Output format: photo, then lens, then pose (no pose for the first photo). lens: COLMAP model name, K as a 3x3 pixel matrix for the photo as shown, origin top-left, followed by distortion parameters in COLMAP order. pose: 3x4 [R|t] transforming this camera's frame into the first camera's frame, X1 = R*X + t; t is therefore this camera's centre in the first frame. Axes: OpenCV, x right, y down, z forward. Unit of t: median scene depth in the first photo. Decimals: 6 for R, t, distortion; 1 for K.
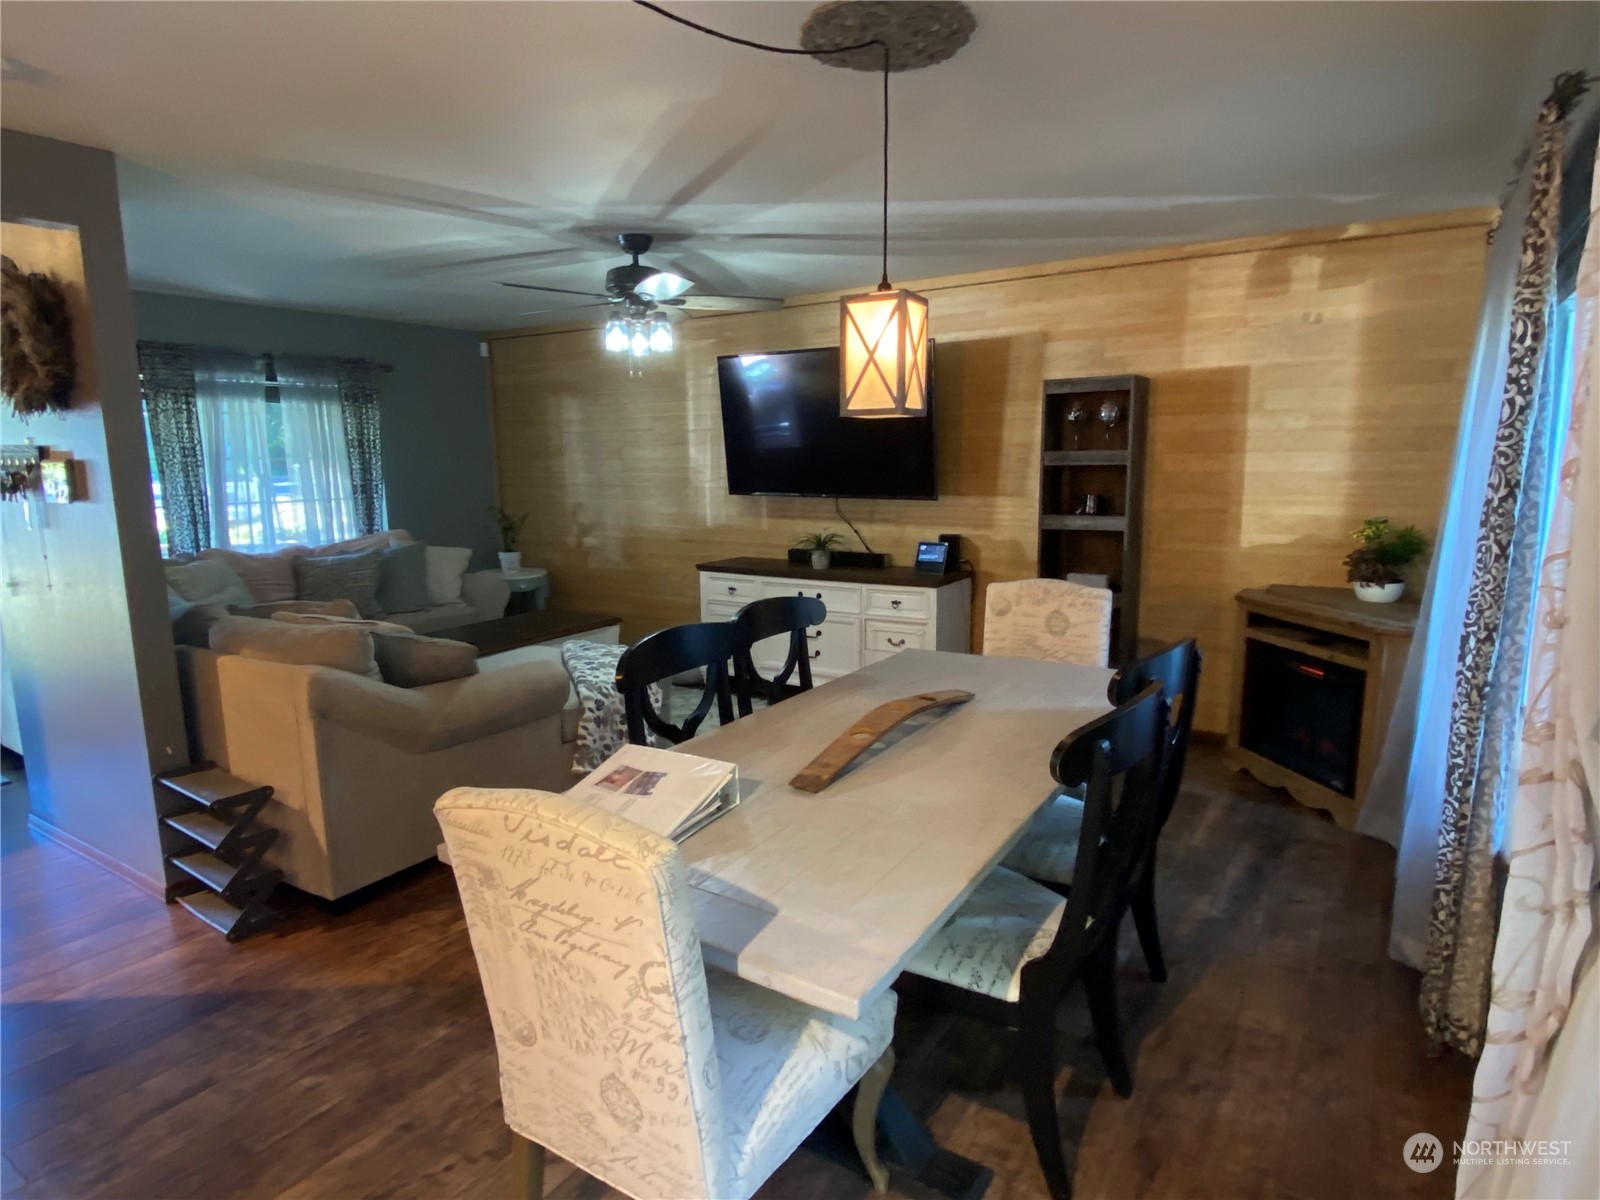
lens RADIAL K [[890.8, 0, 794.6], [0, 890.8, 606.2], [0, 0, 1]] dist [-0.017501, -0.006461]
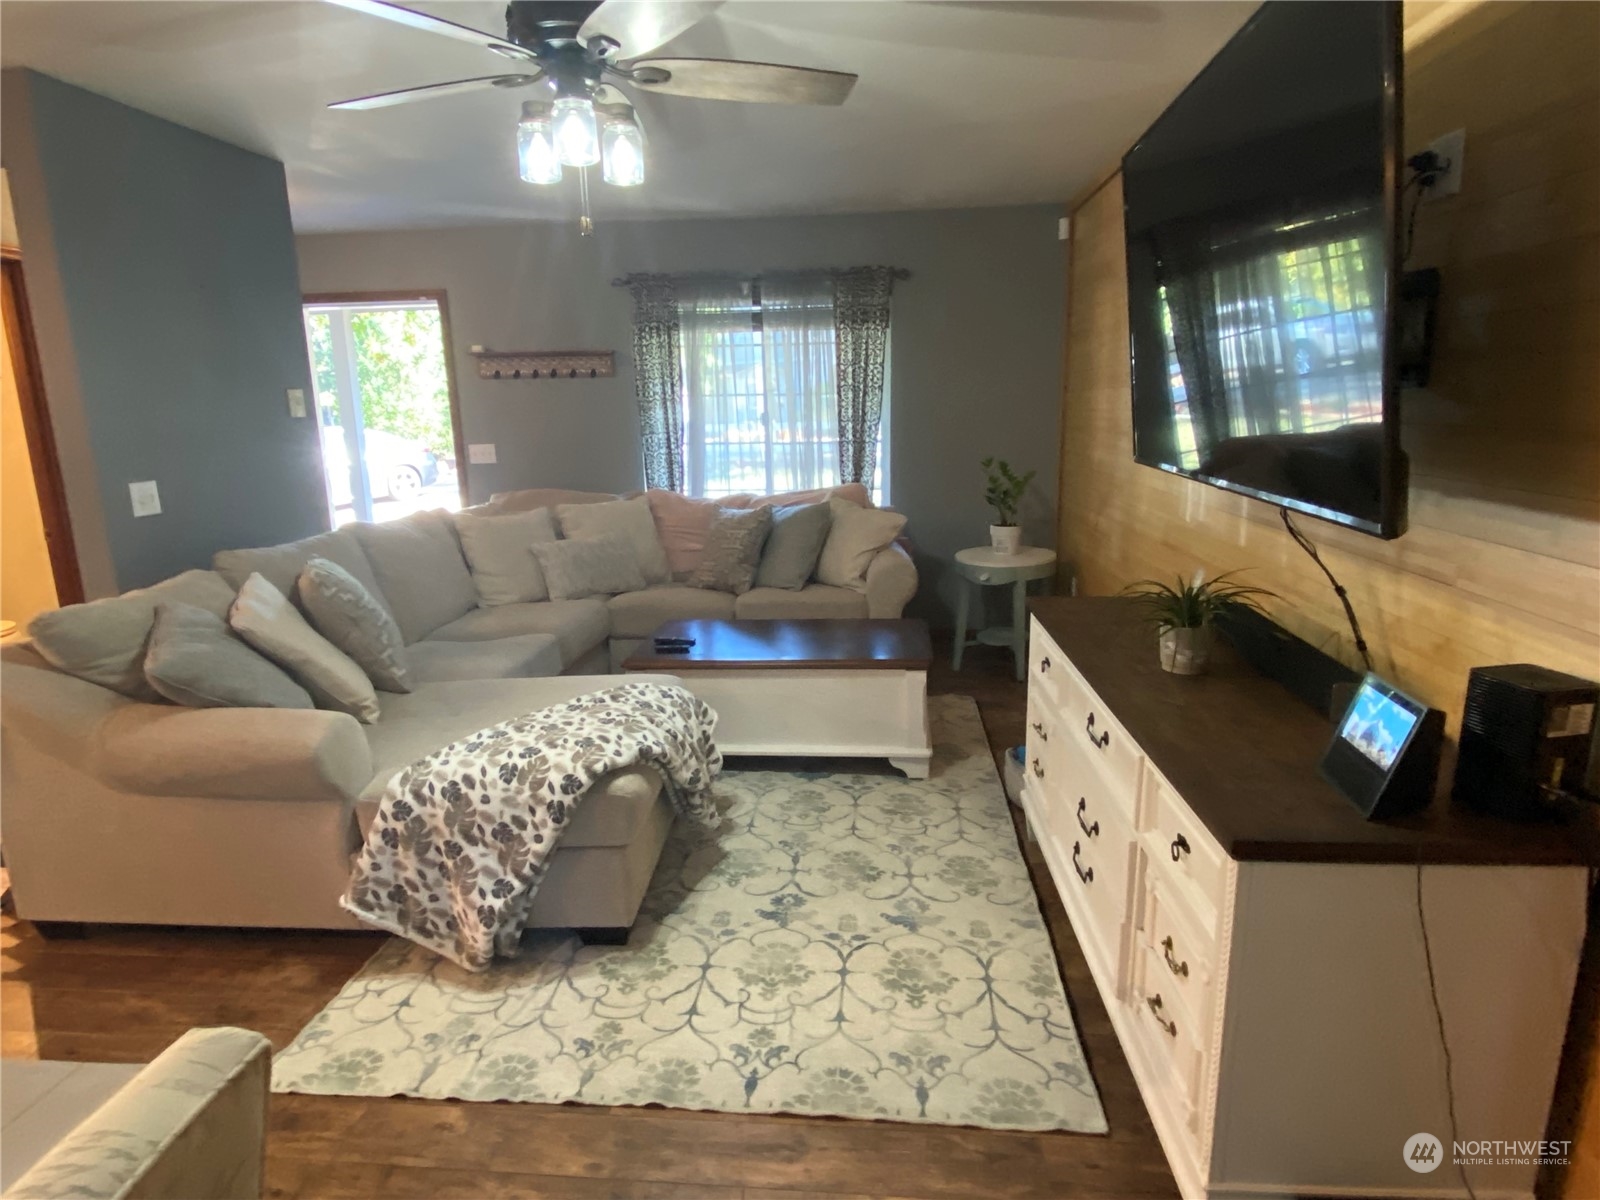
lens RADIAL K [[890.8, 0, 798.6], [0, 890.8, 606.0], [0, 0, 1]] dist [-0.017501, -0.006461]
pose [[0.456065, 0.193251, -0.868711, 0.260771], [-0.128678, 0.980200, 0.150498, -0.098376], [0.880595, 0.043148, 0.471902, 0.625967]]
